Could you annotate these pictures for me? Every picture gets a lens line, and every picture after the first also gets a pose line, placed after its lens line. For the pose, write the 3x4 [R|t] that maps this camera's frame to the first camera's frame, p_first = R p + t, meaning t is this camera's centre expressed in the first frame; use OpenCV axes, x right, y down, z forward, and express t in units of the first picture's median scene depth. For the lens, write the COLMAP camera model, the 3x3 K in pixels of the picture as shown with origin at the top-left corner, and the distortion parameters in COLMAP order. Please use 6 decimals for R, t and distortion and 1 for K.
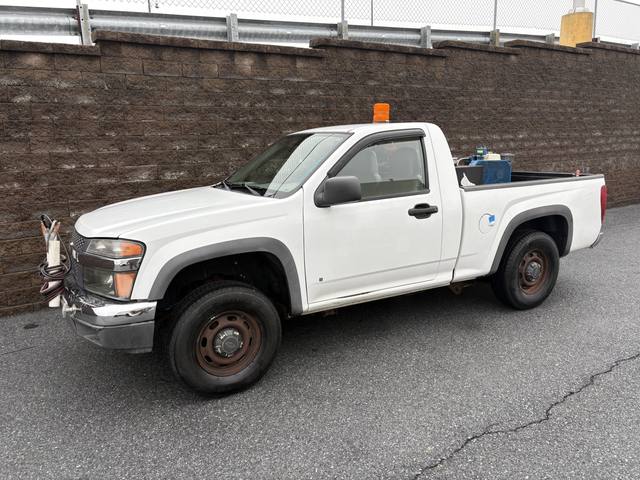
lens RADIAL K [[483.8, 0, 325.2], [0, 483.8, 242.0], [0, 0, 1]] dist [0.042226, -0.039574]
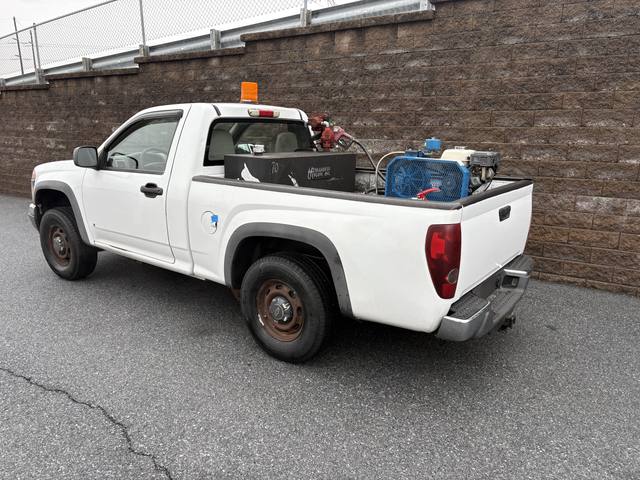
lens RADIAL K [[483.8, 0, 315.1], [0, 483.8, 242.6], [0, 0, 1]] dist [0.042226, -0.039574]
pose [[0.397092, 0.248931, -0.883375, 0.850485], [-0.202974, 0.962500, 0.179988, -0.142421], [0.895053, 0.107830, 0.432727, 0.582370]]
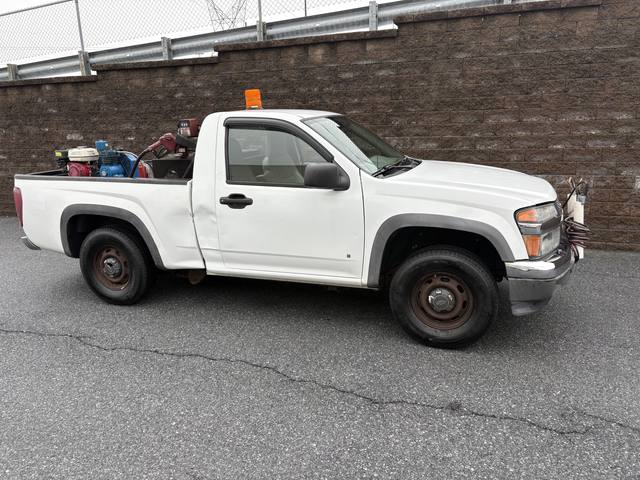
lens RADIAL K [[483.8, 0, 318.5], [0, 483.8, 240.7], [0, 0, 1]] dist [0.042226, -0.039574]
pose [[0.602876, 0.203658, -0.771403, 0.866391], [-0.156979, 0.978251, 0.135584, -0.092608], [0.782239, 0.039353, 0.621734, 0.313136]]
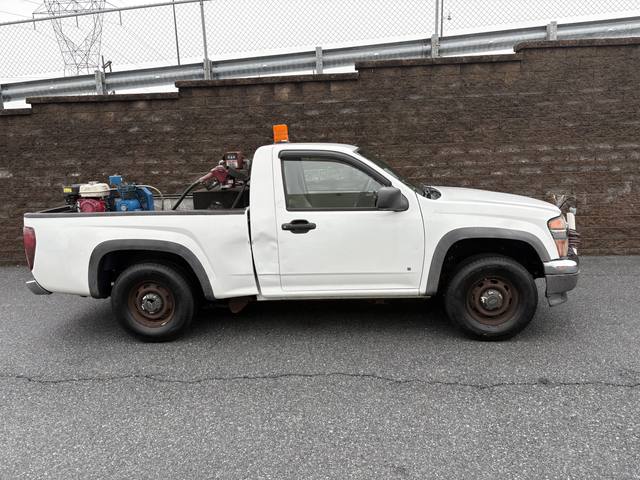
lens RADIAL K [[483.8, 0, 321.9], [0, 483.8, 237.9], [0, 0, 1]] dist [0.042226, -0.039574]
pose [[0.801424, 0.104593, -0.588880, 0.716995], [-0.112078, 0.993412, 0.023912, -0.040934], [0.587501, 0.046837, 0.807867, 0.078804]]
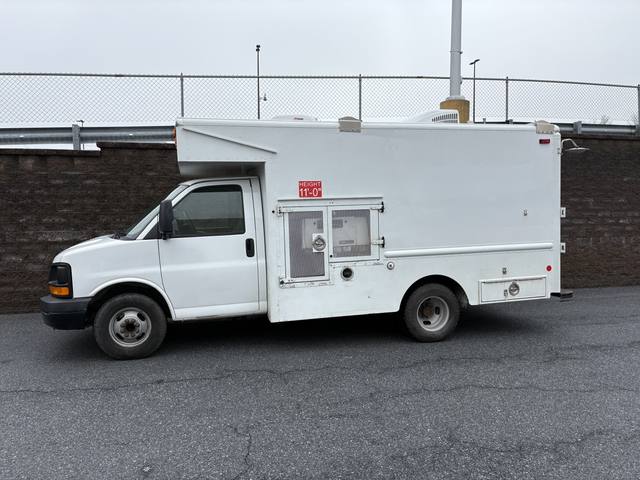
lens RADIAL K [[483.8, 0, 317.1], [0, 483.8, 241.8], [0, 0, 1]] dist [0.042226, -0.039574]
pose [[0.945289, 0.038544, -0.323949, 1.131767], [-0.084022, 0.988261, -0.127593, -0.037309], [0.315228, 0.147831, 0.937431, -0.014945]]
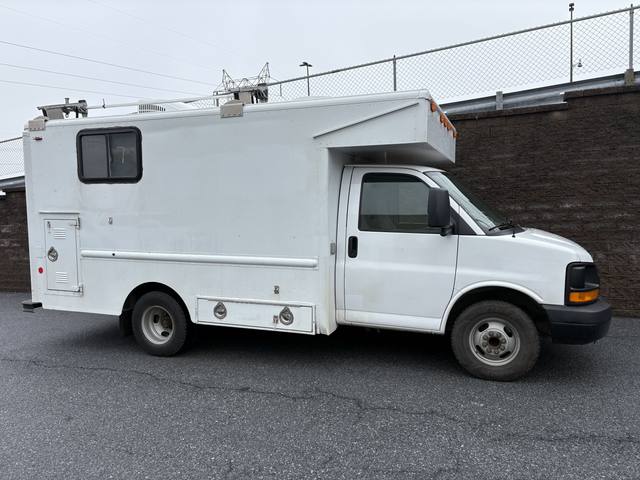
lens RADIAL K [[483.8, 0, 322.0], [0, 483.8, 244.1], [0, 0, 1]] dist [0.042226, -0.039574]
pose [[0.573804, 0.063663, -0.816514, 1.321053], [-0.147443, 0.988715, -0.026526, -0.116608], [0.805611, 0.135610, 0.576715, 0.342674]]
